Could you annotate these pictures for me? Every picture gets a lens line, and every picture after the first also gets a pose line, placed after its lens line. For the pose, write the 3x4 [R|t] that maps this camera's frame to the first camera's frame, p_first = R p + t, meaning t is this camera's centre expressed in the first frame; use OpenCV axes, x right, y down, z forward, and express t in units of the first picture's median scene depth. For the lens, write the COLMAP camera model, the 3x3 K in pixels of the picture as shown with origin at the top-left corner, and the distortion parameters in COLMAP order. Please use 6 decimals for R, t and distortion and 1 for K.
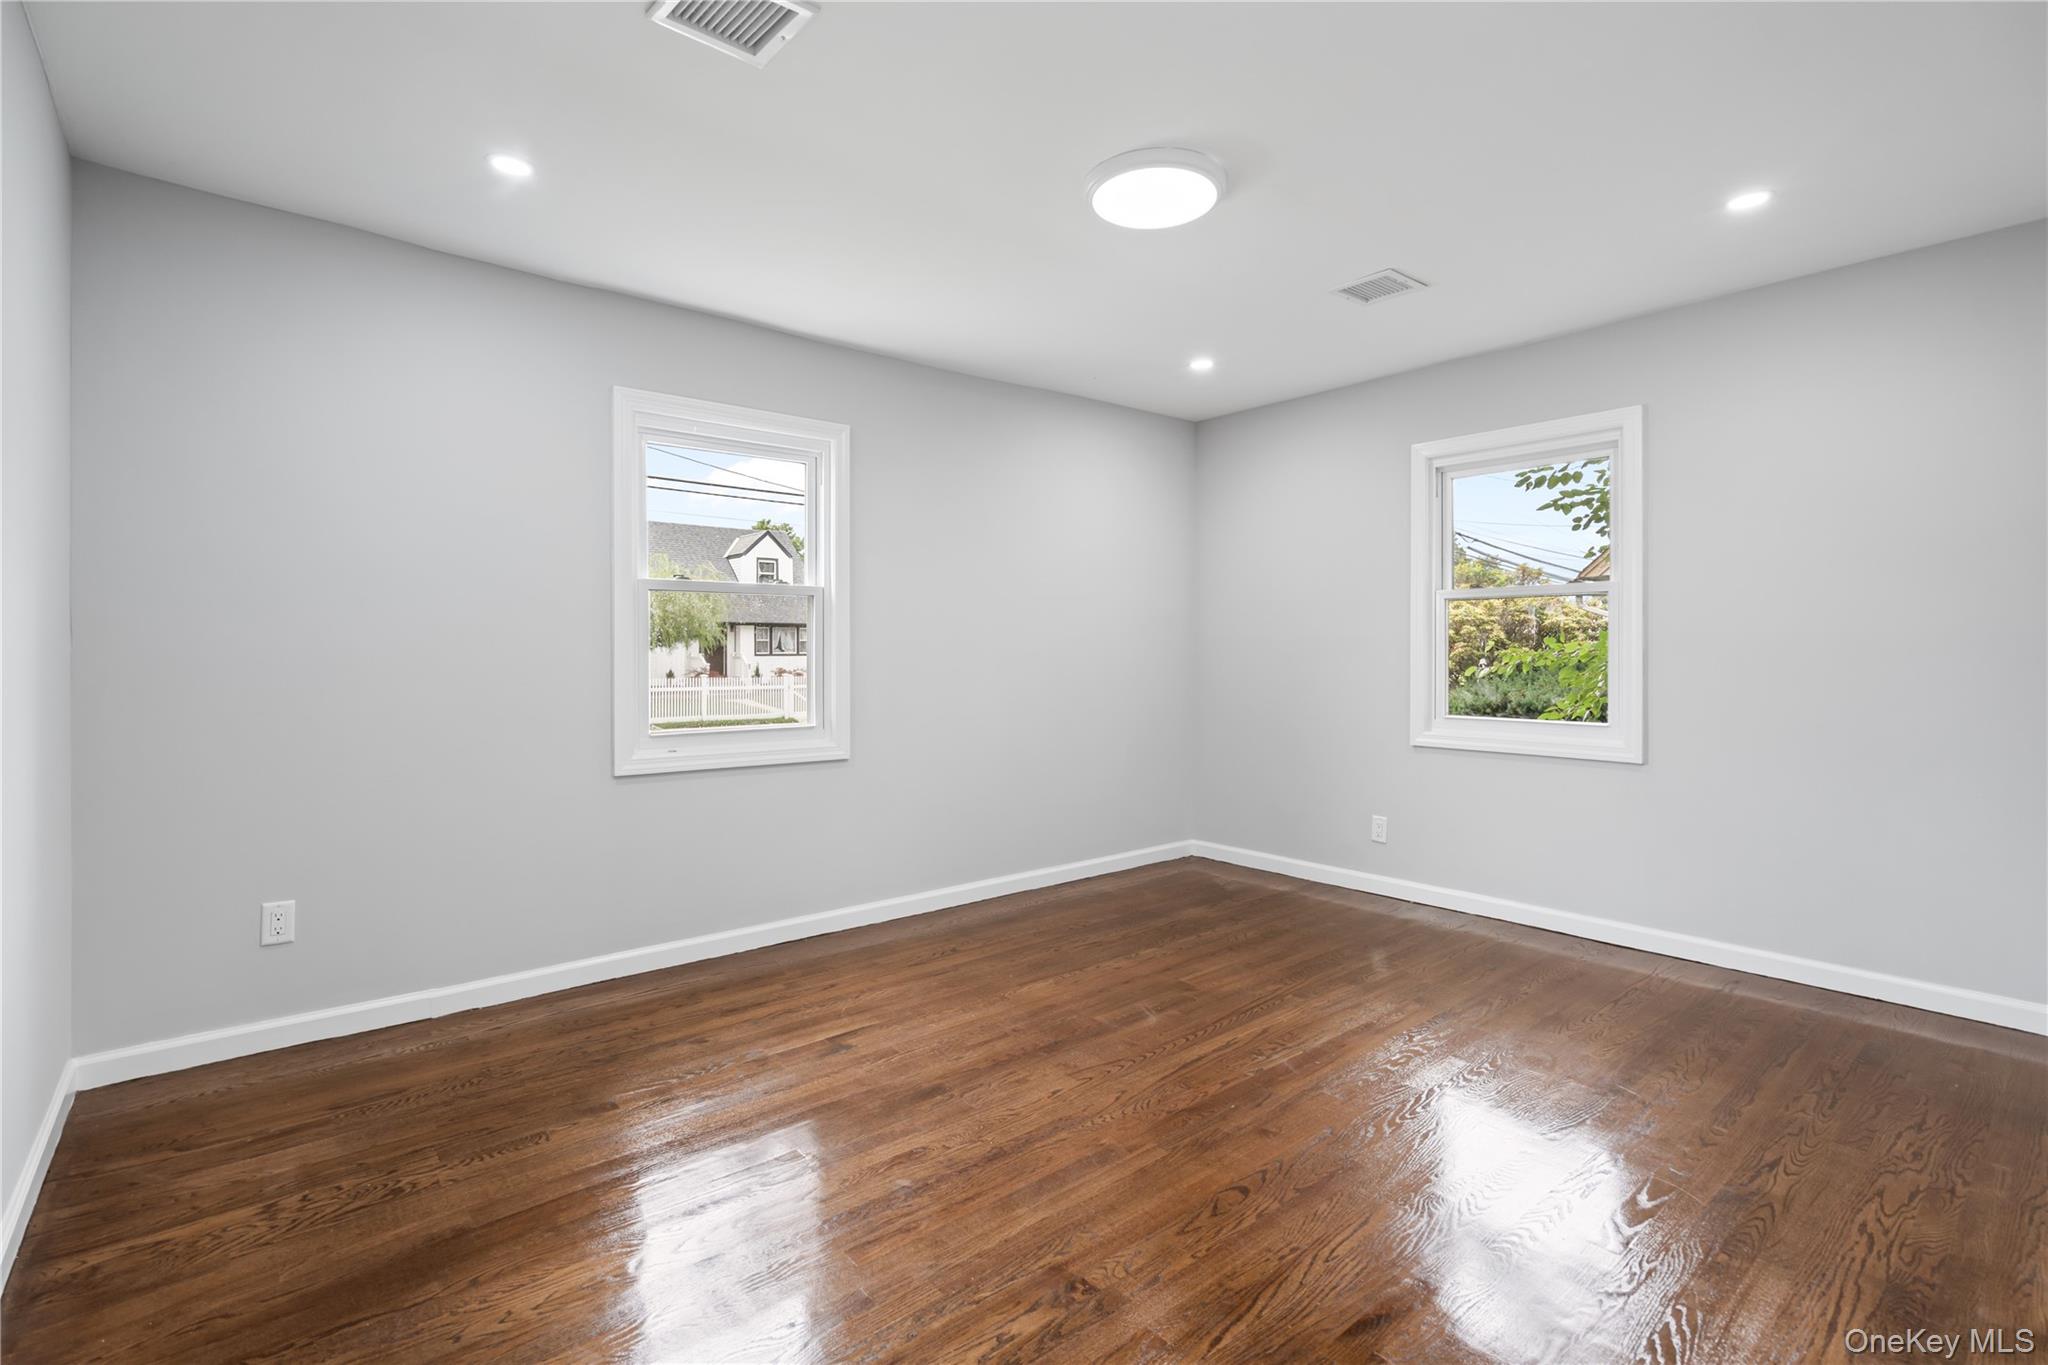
lens RADIAL K [[914.3, 0, 1021.4], [0, 914.3, 631.3], [0, 0, 1]] dist [0.000113, 0.000553]
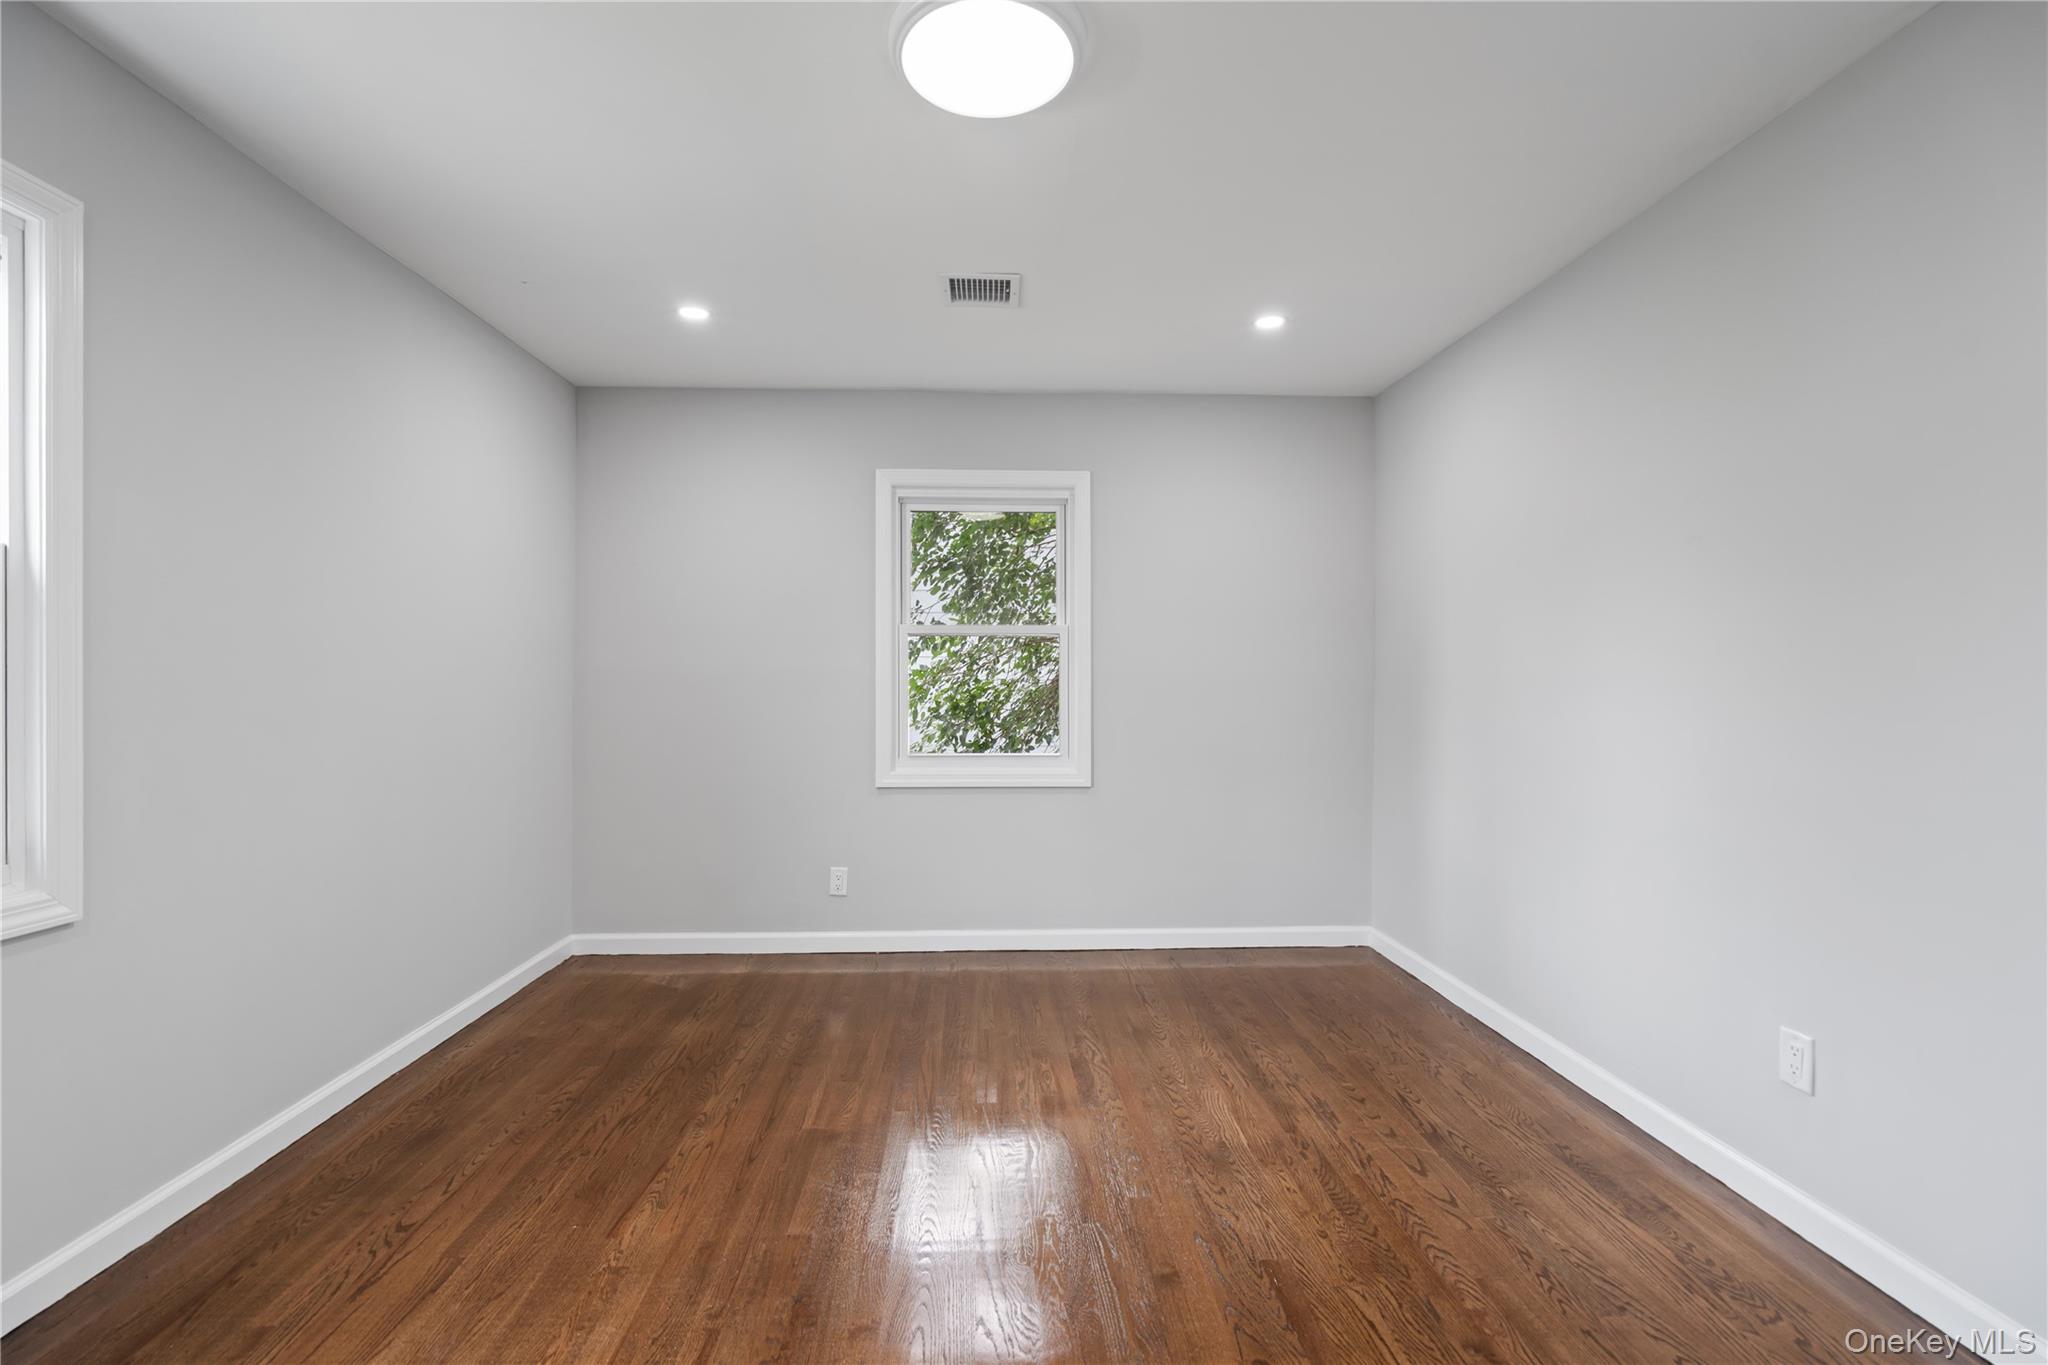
lens RADIAL K [[919.2, 0, 1018.8], [0, 919.2, 681.3], [0, 0, 1]] dist [-0.002528, 0.000804]
pose [[0.622687, 0.002840, 0.782466, -0.286755], [-0.016228, 0.999825, 0.009286, 0.005002], [-0.782303, -0.018480, 0.622624, 0.374939]]
